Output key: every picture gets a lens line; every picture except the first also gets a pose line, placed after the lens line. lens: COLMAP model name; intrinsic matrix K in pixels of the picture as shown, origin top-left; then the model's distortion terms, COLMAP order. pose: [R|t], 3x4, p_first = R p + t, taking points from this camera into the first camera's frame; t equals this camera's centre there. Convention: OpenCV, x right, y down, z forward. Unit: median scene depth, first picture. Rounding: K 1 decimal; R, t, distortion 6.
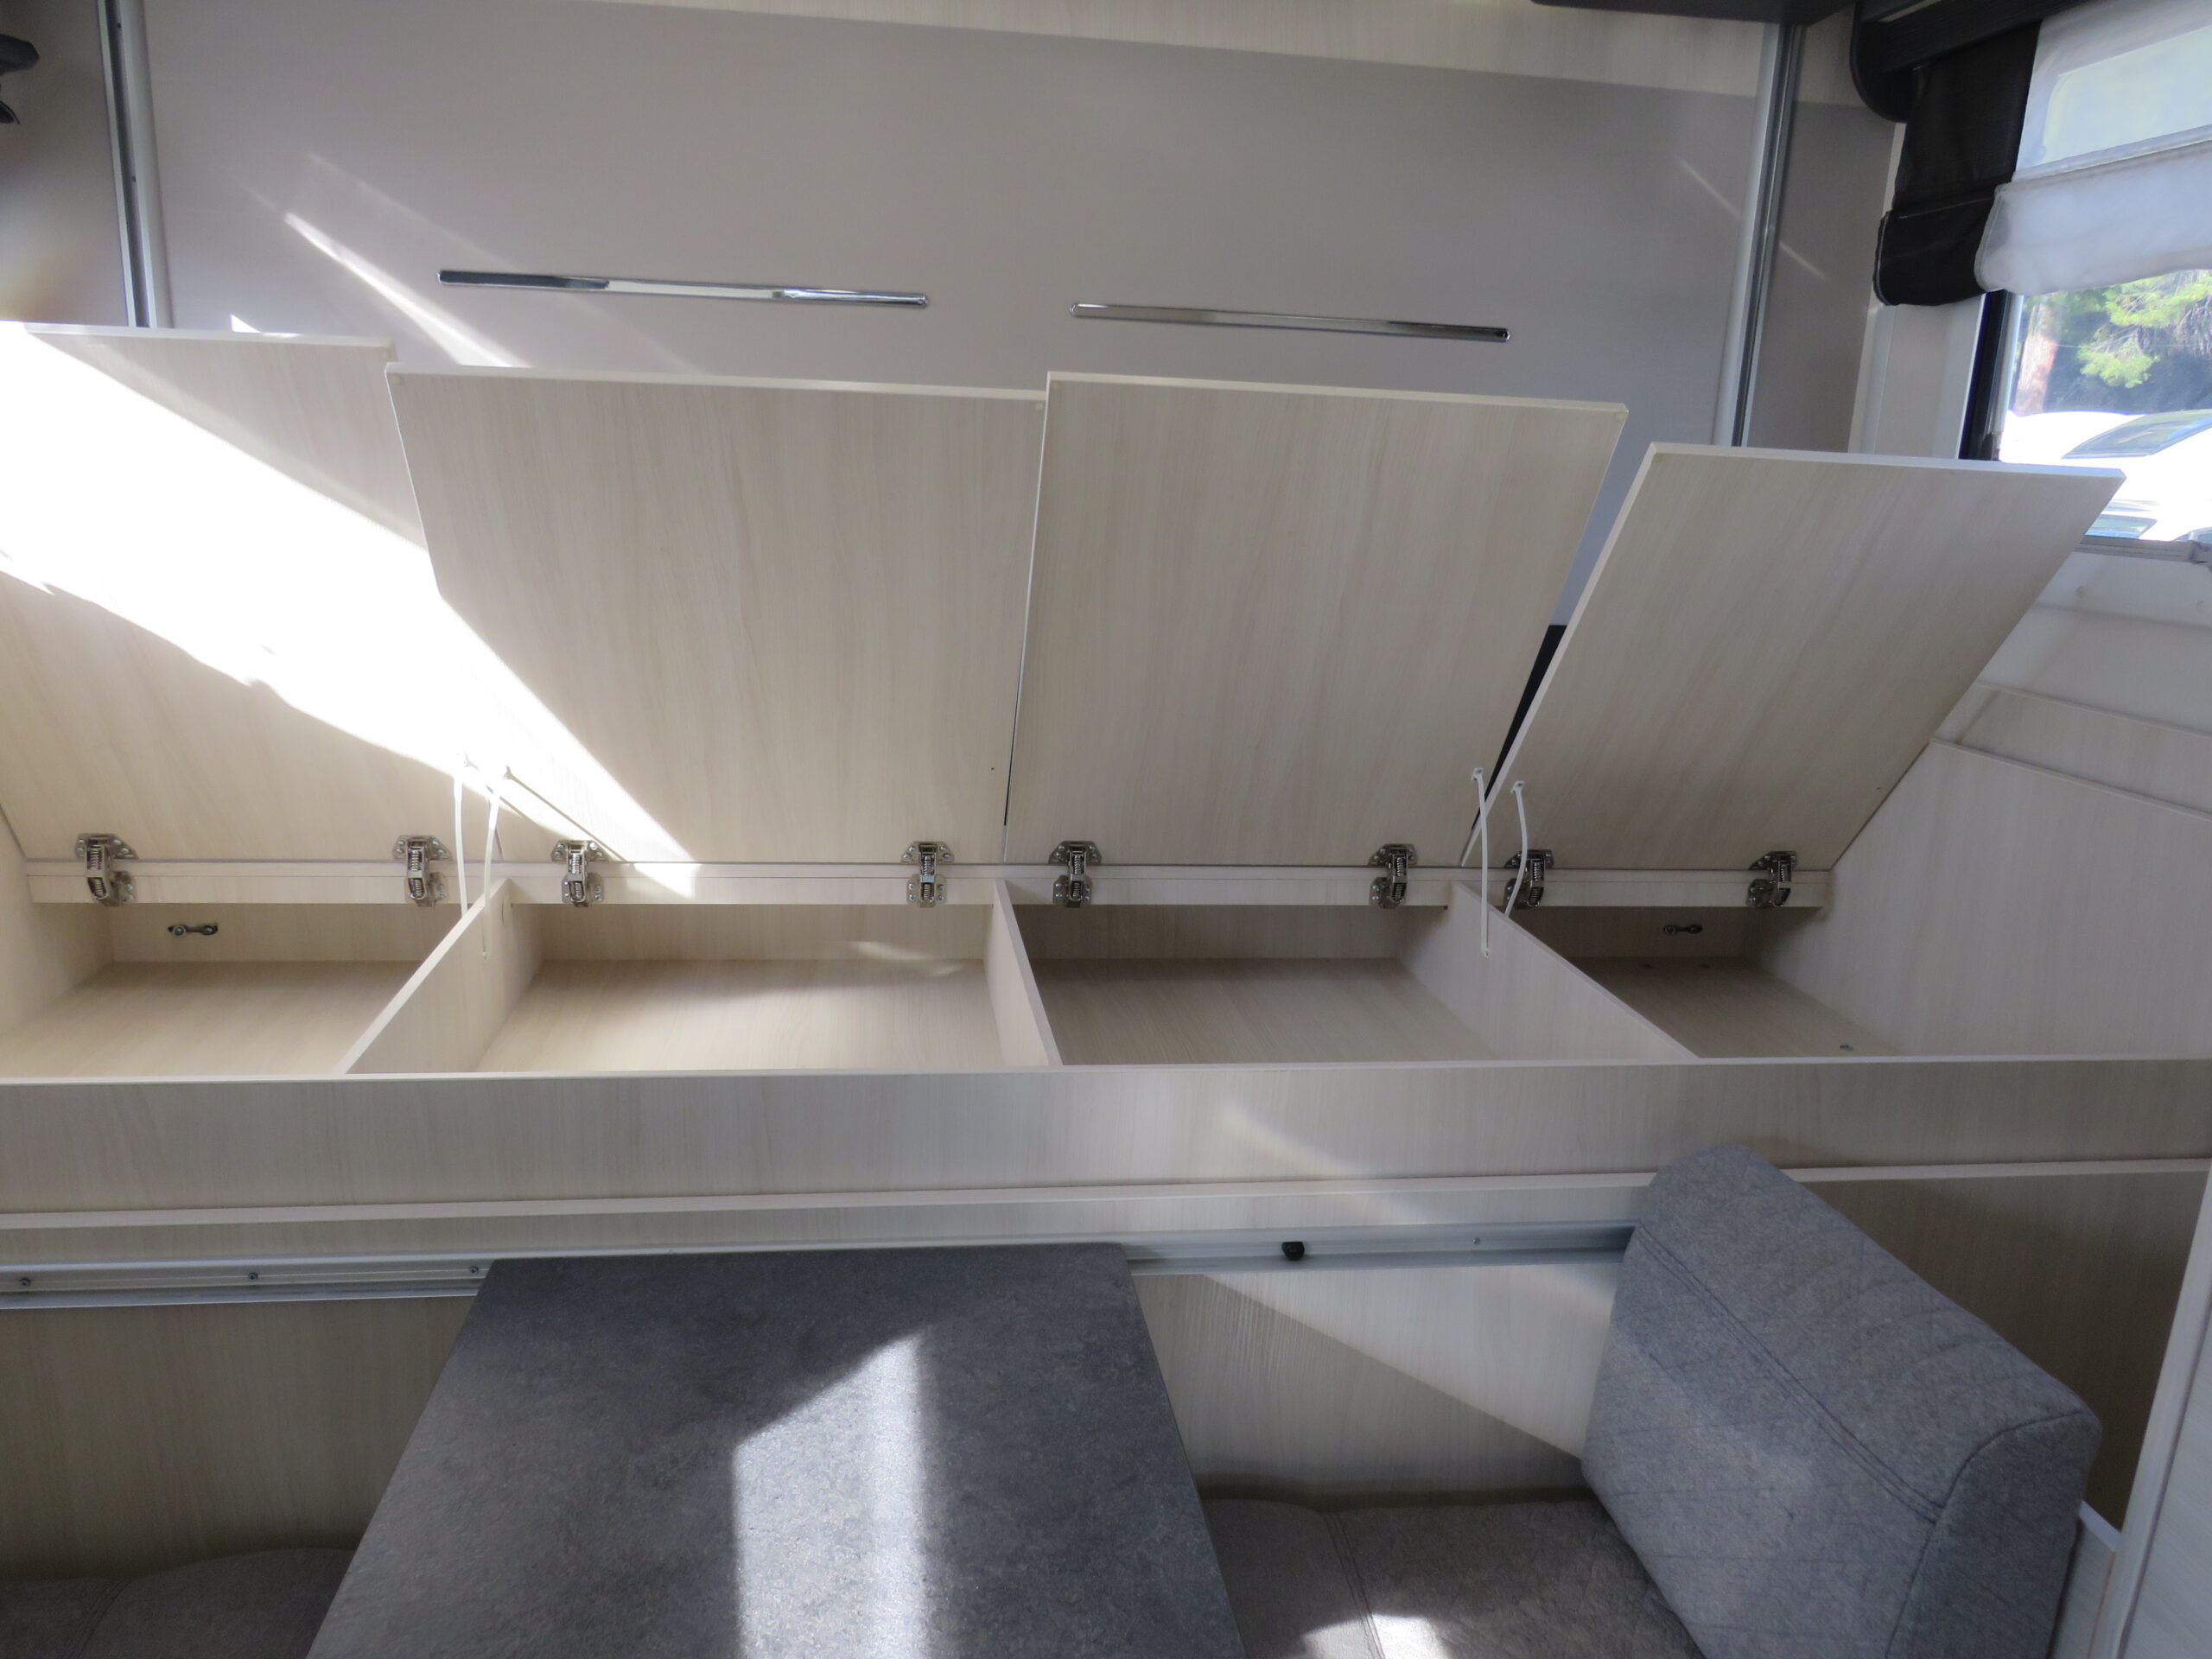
lens RADIAL K [[1561.6, 0, 1106.0], [0, 1561.6, 829.5], [0, 0, 1]] dist [-0.001114, 0.002089]
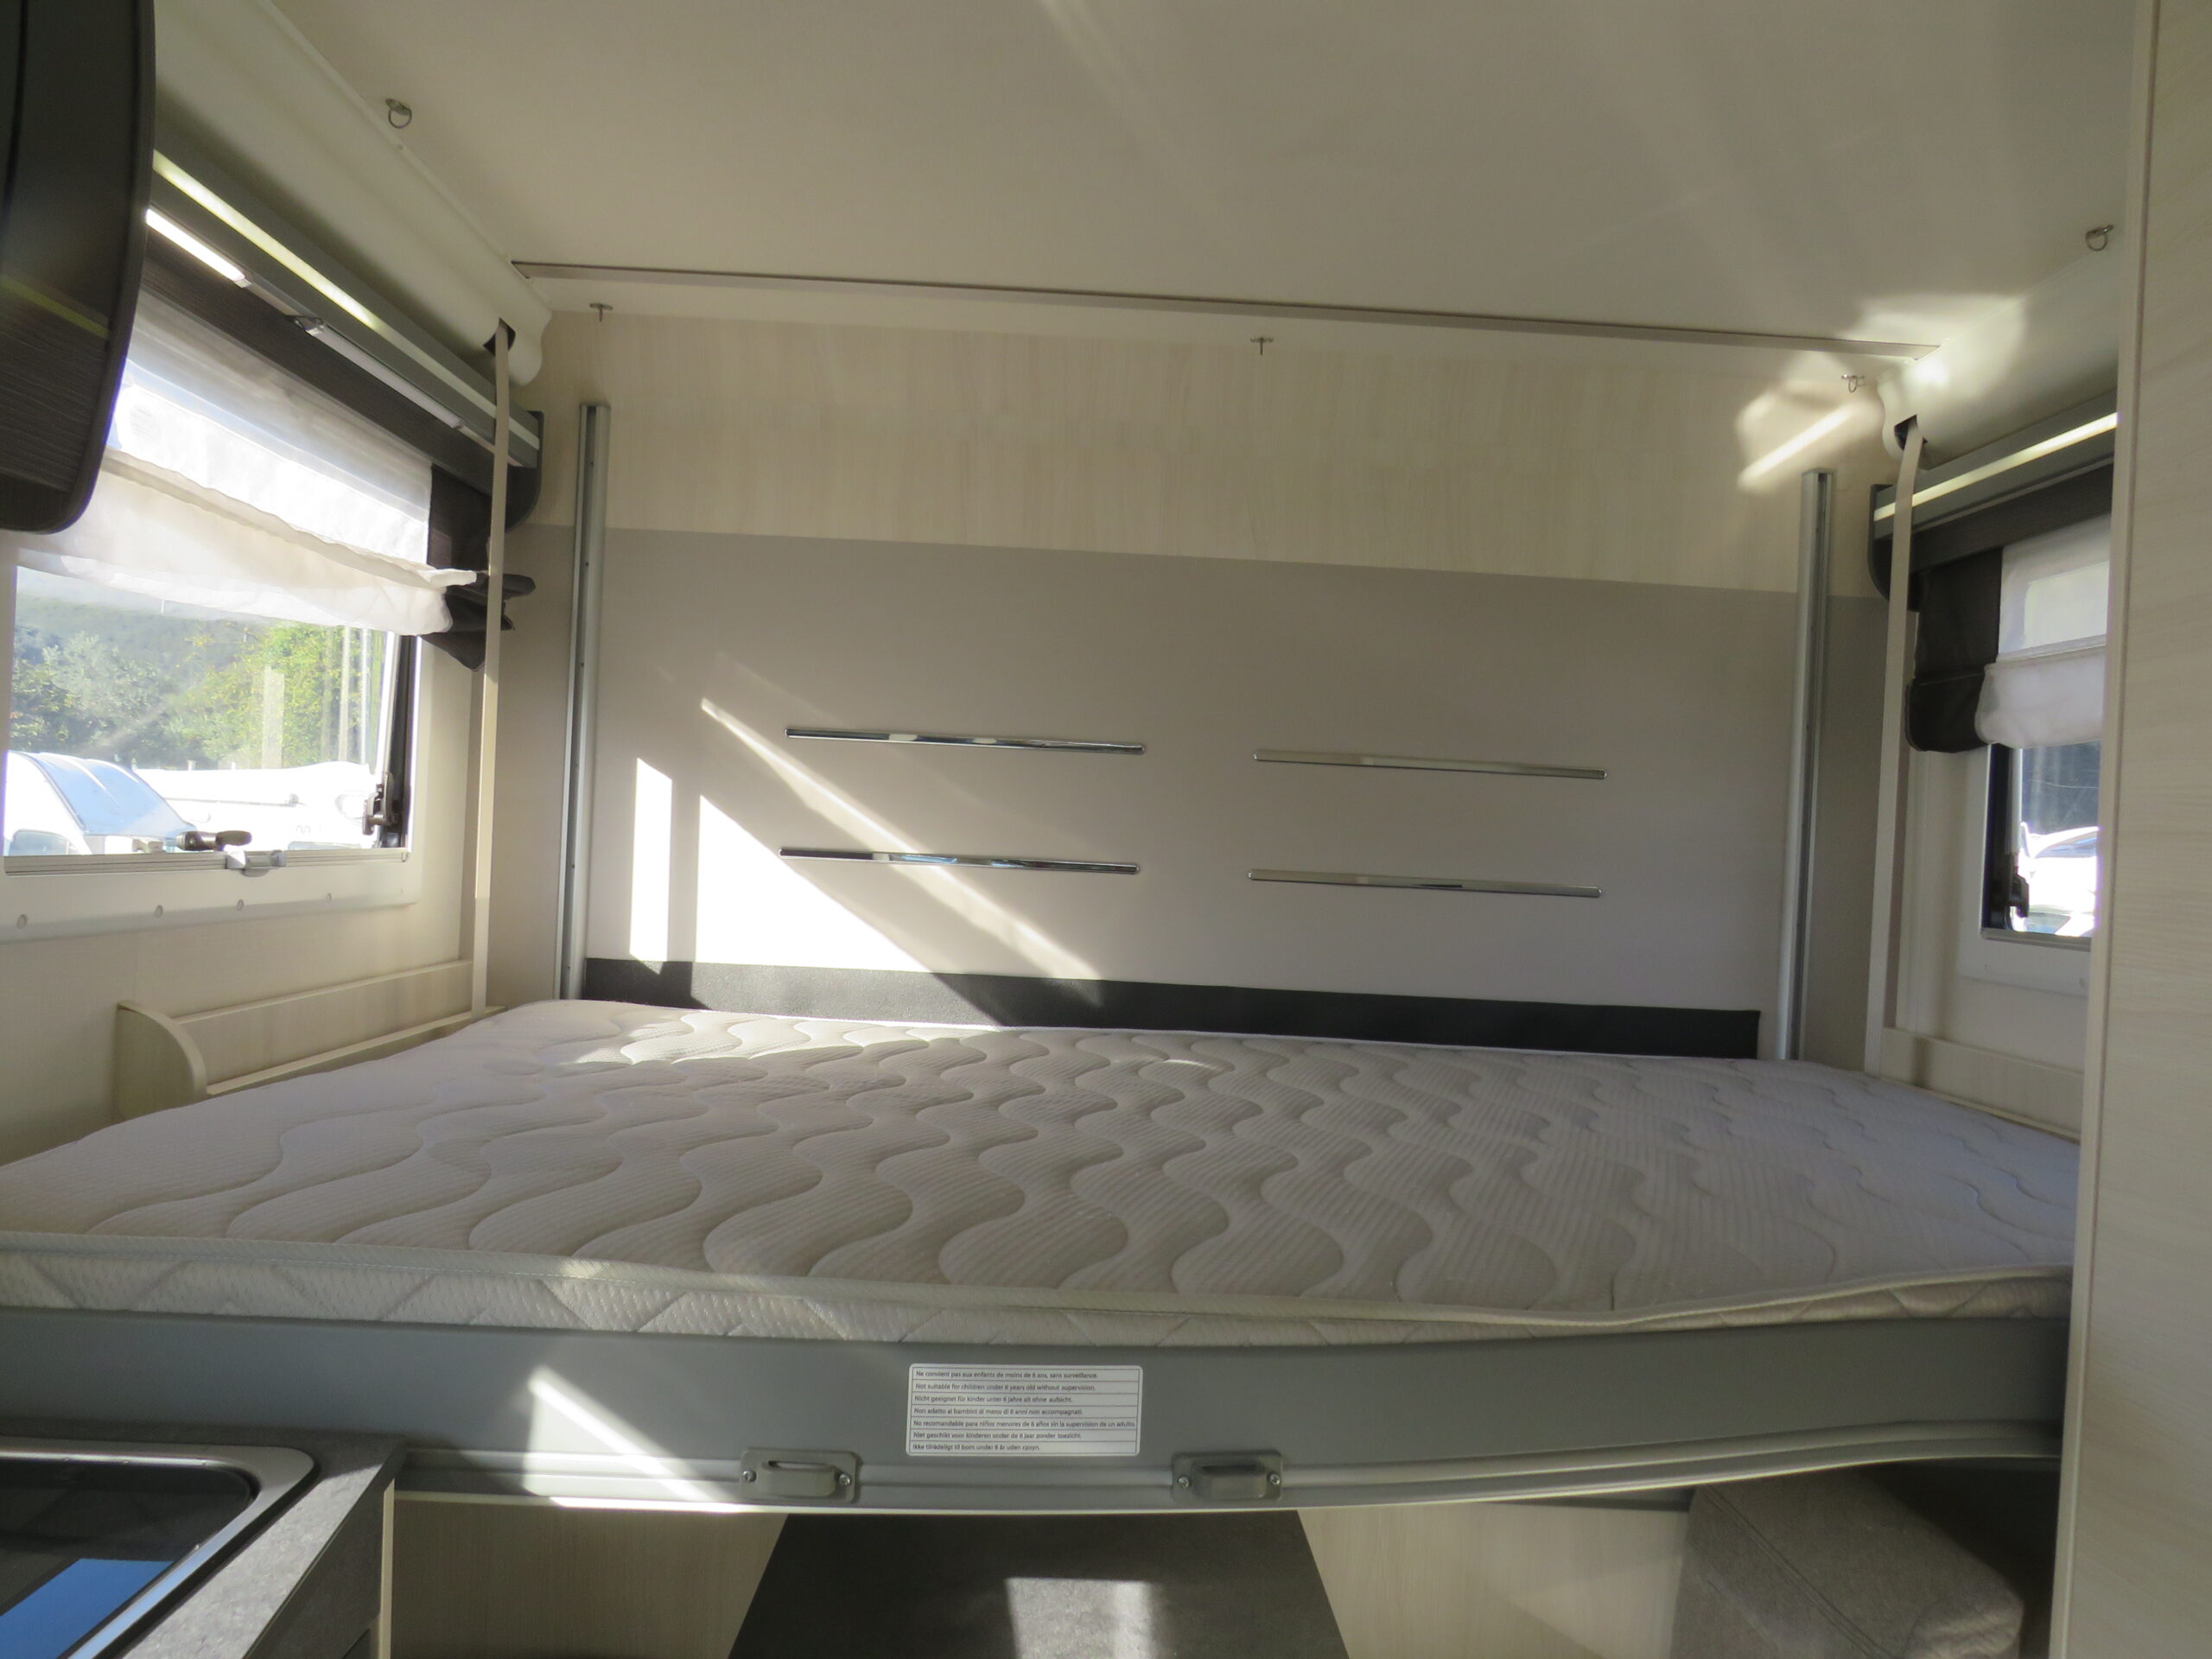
lens RADIAL K [[1535.3, 0, 1101.4], [0, 1535.3, 835.2], [0, 0, 1]] dist [-0.041922, -0.006458]
pose [[0.993452, 0.009569, -0.113846, -0.002257], [-0.037672, 0.968190, -0.247363, 0.083156], [0.107858, 0.250032, 0.962211, -0.357418]]
